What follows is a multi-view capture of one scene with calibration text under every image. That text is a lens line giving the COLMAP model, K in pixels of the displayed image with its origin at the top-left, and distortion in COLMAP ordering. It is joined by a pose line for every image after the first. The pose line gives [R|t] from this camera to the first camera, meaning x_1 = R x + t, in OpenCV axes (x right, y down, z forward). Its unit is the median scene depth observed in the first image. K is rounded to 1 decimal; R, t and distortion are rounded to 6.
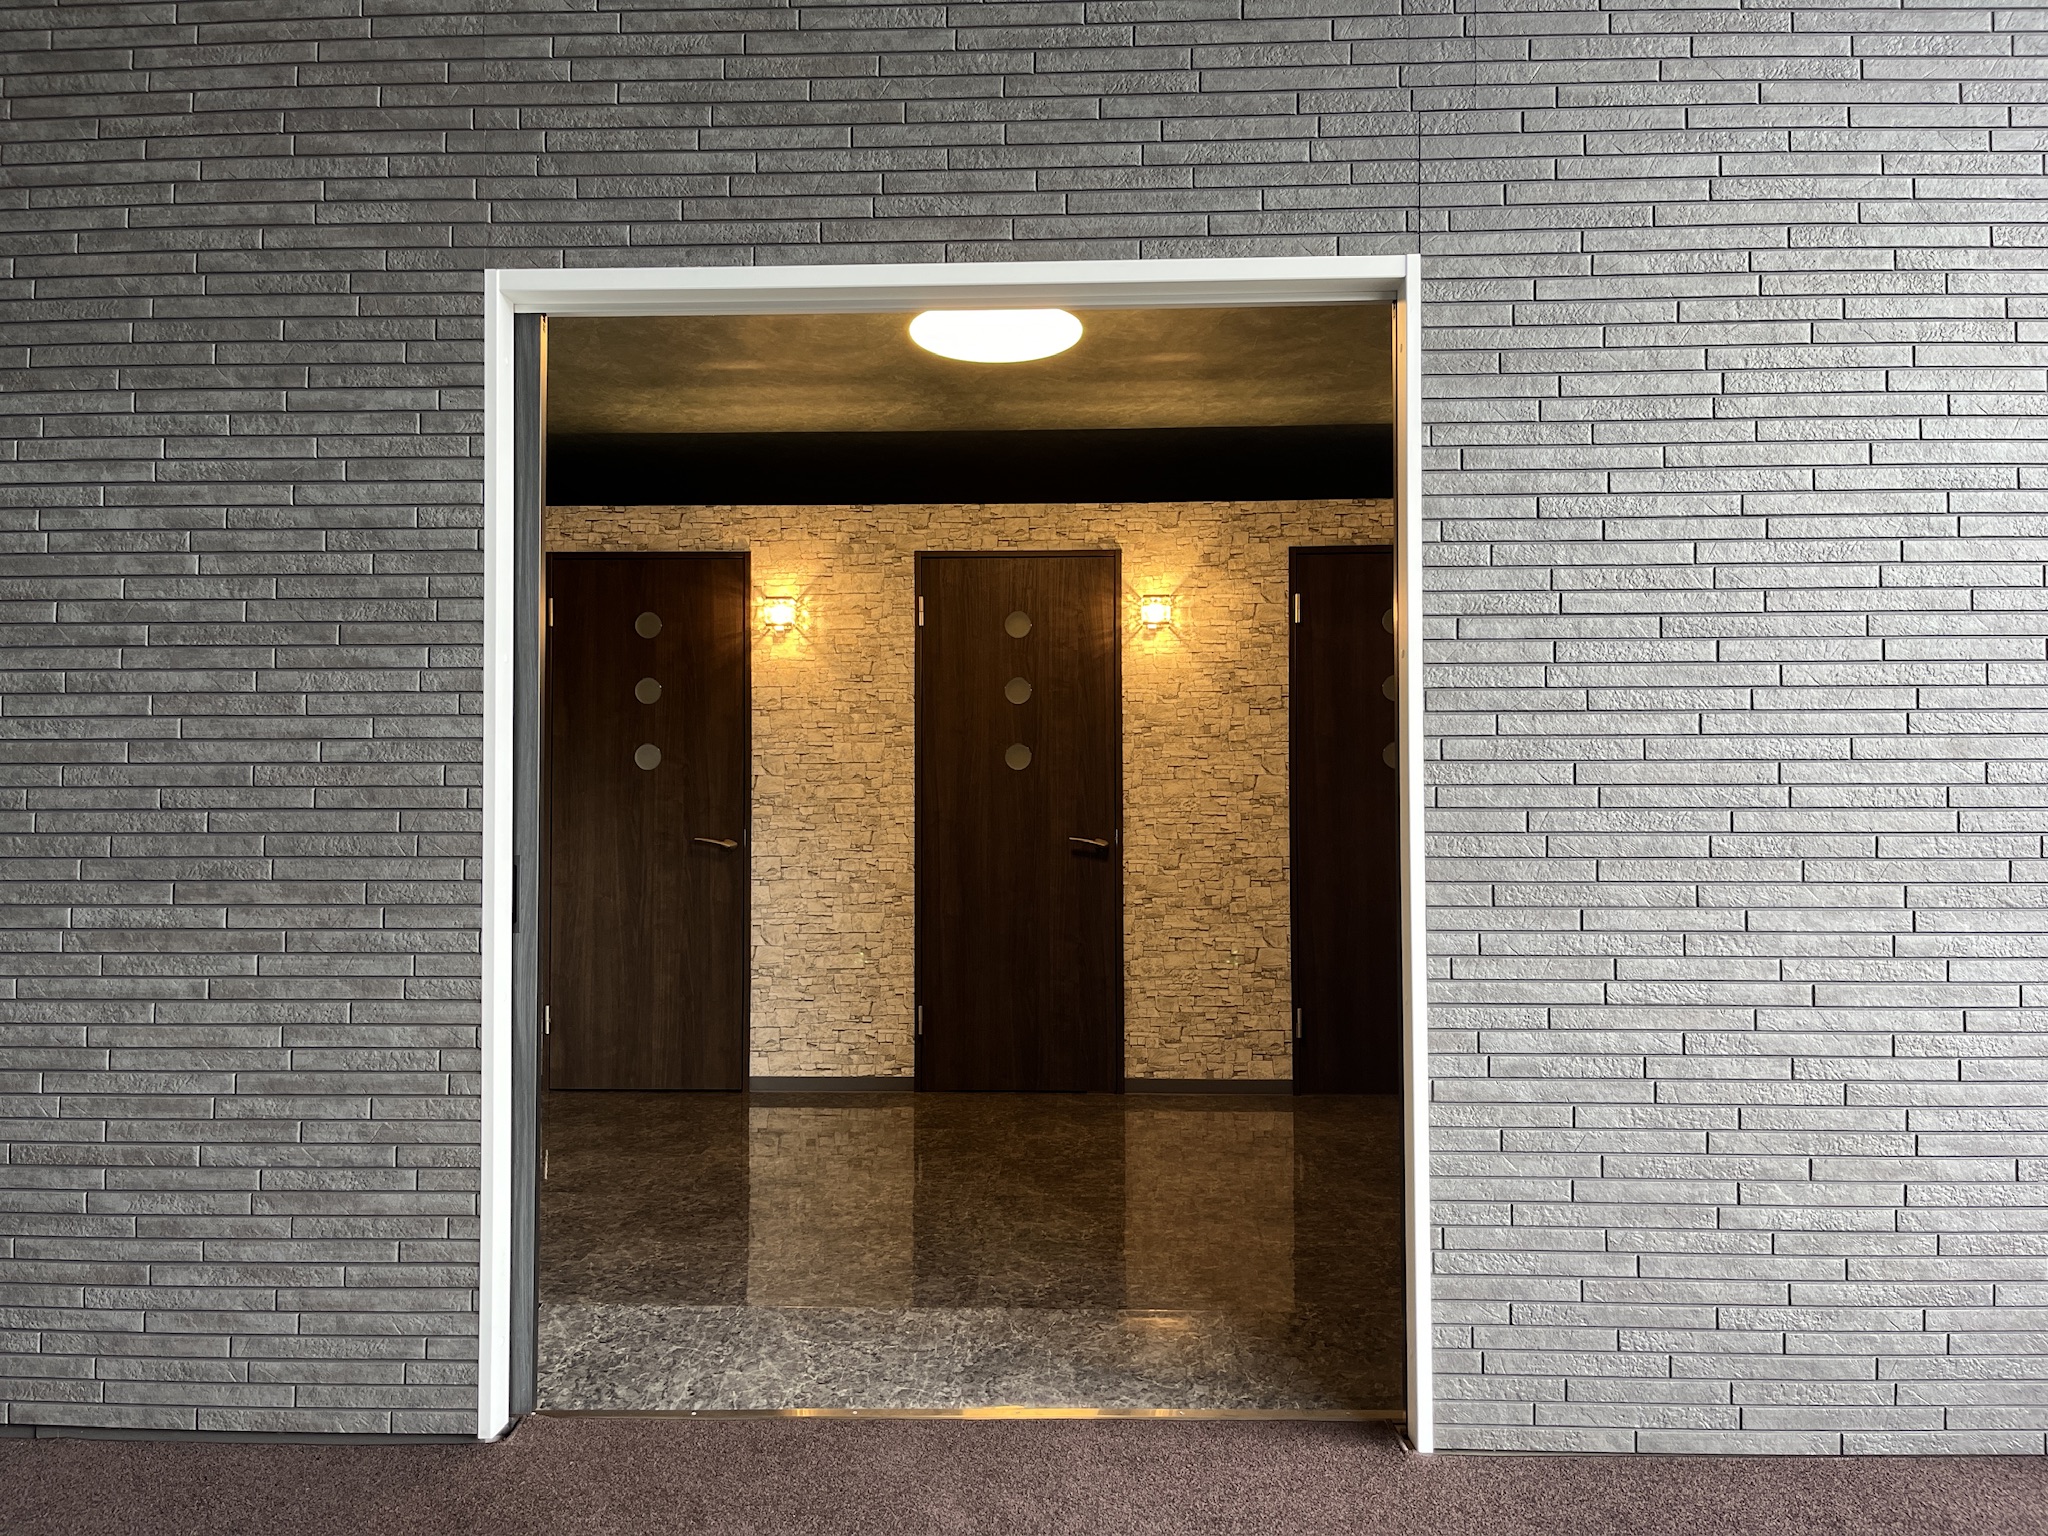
lens RADIAL K [[1554.7, 0, 1008.3], [0, 1554.7, 782.7], [0, 0, 1]] dist [0.074666, -0.090982]
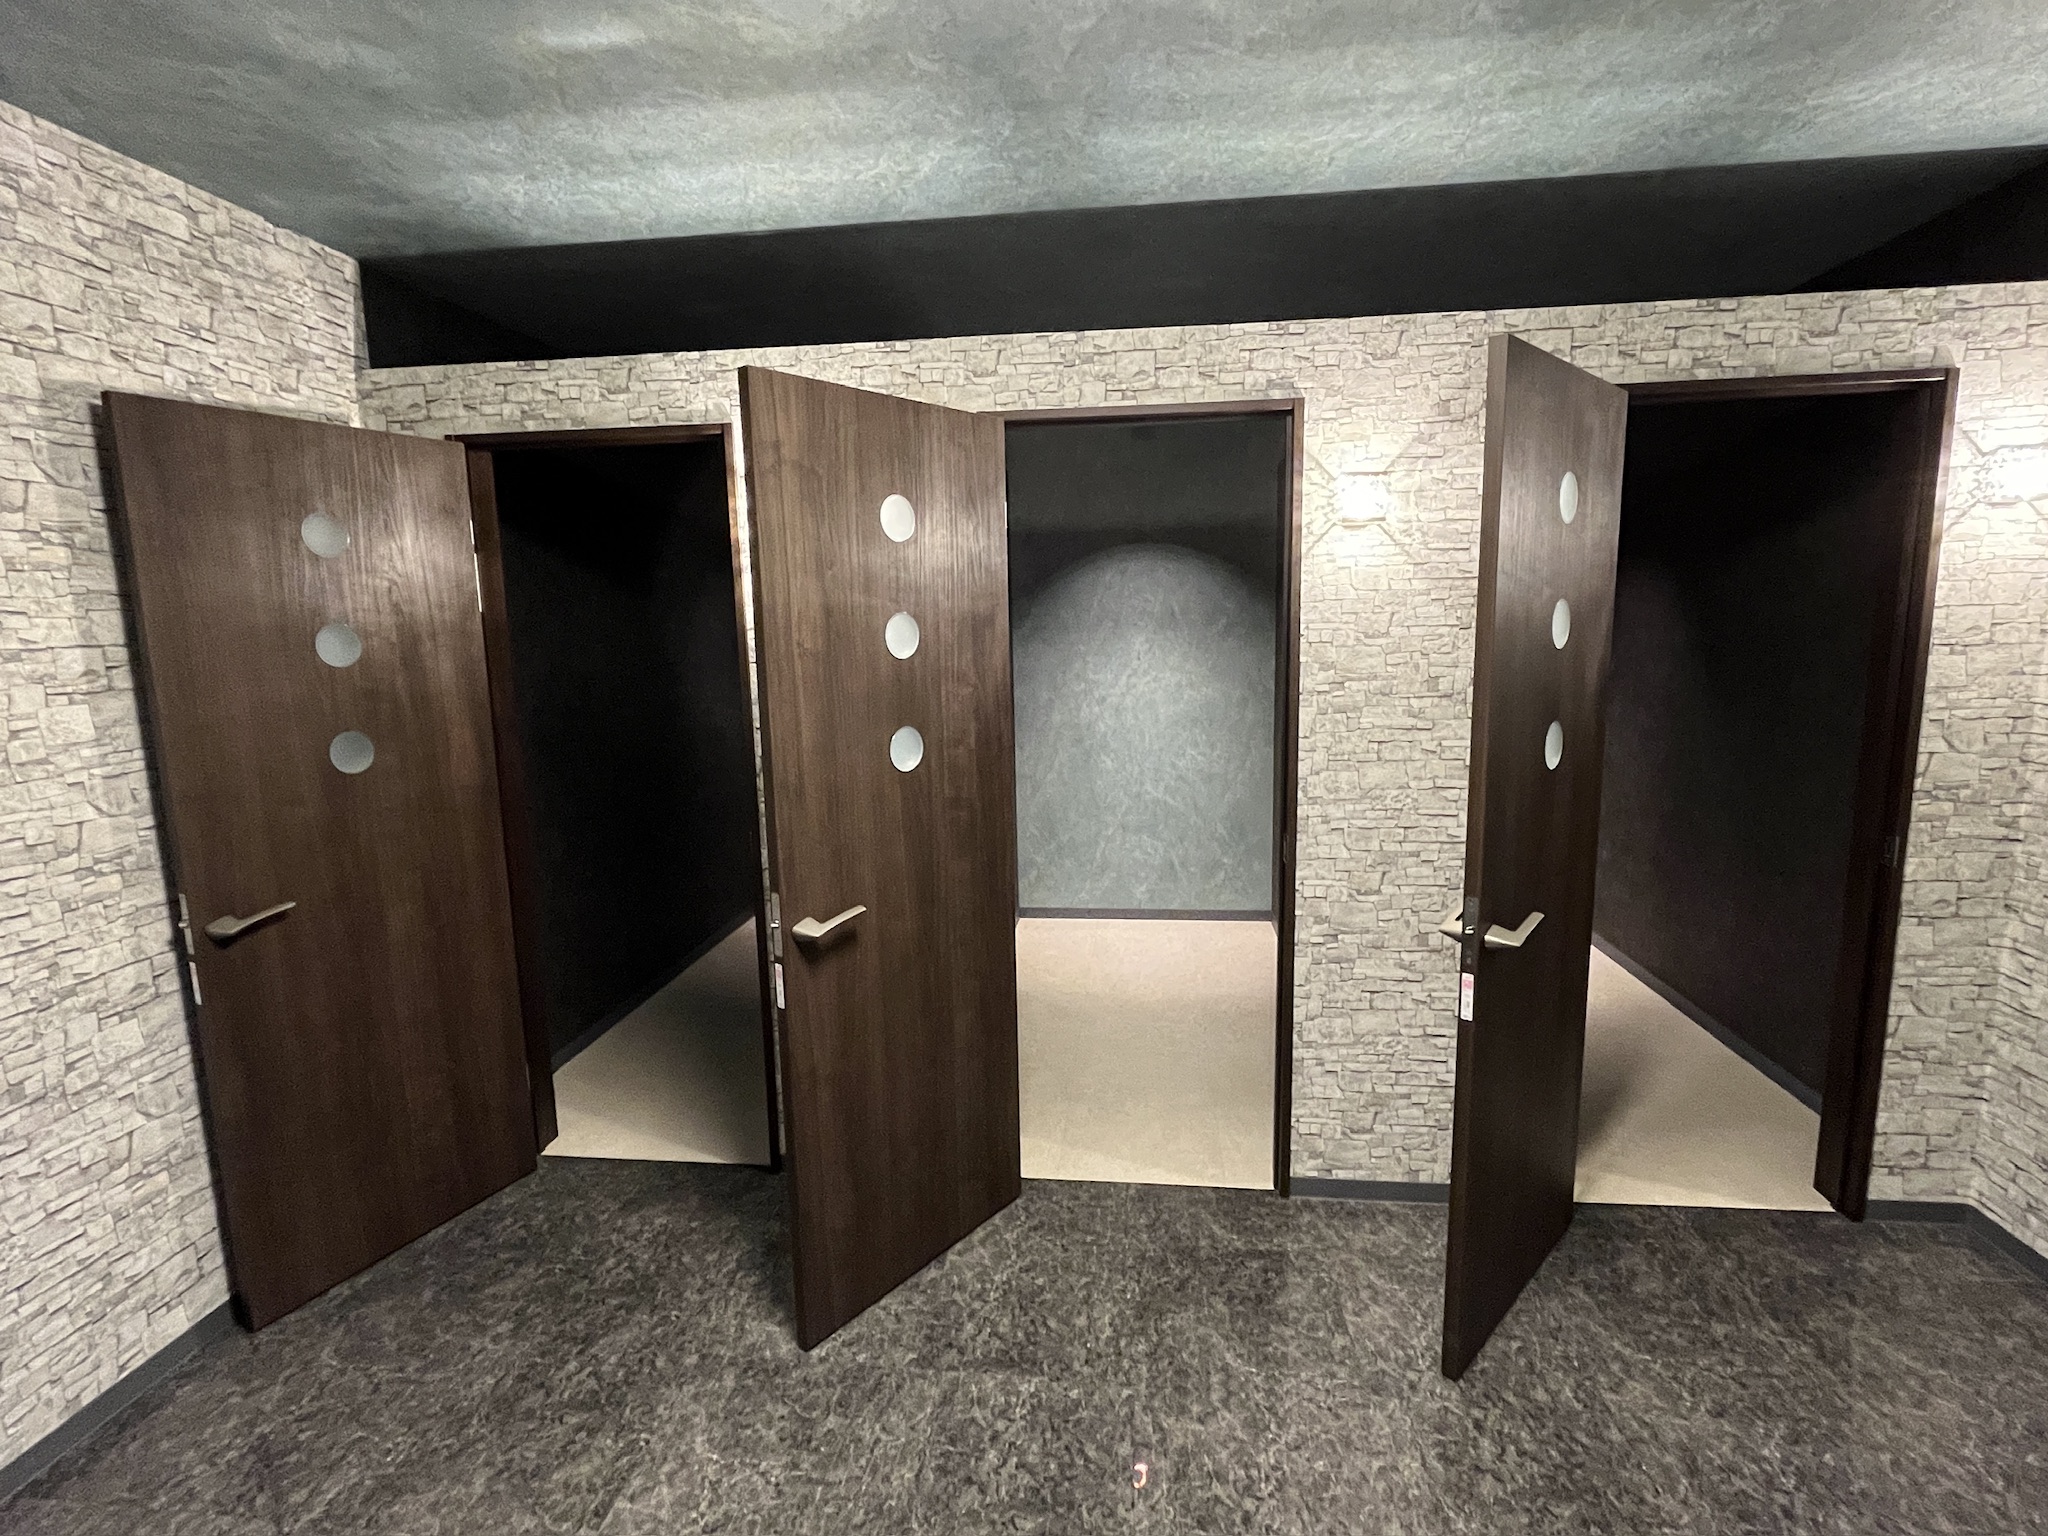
lens RADIAL K [[992.4, 0, 1033.3], [0, 992.4, 763.8], [0, 0, 1]] dist [-0.006597, 0.000380]
pose [[0.997072, -0.007211, -0.076122, -0.006550], [0.020280, 0.984830, 0.172333, -0.075962], [0.073725, -0.173372, 0.982093, 0.575789]]
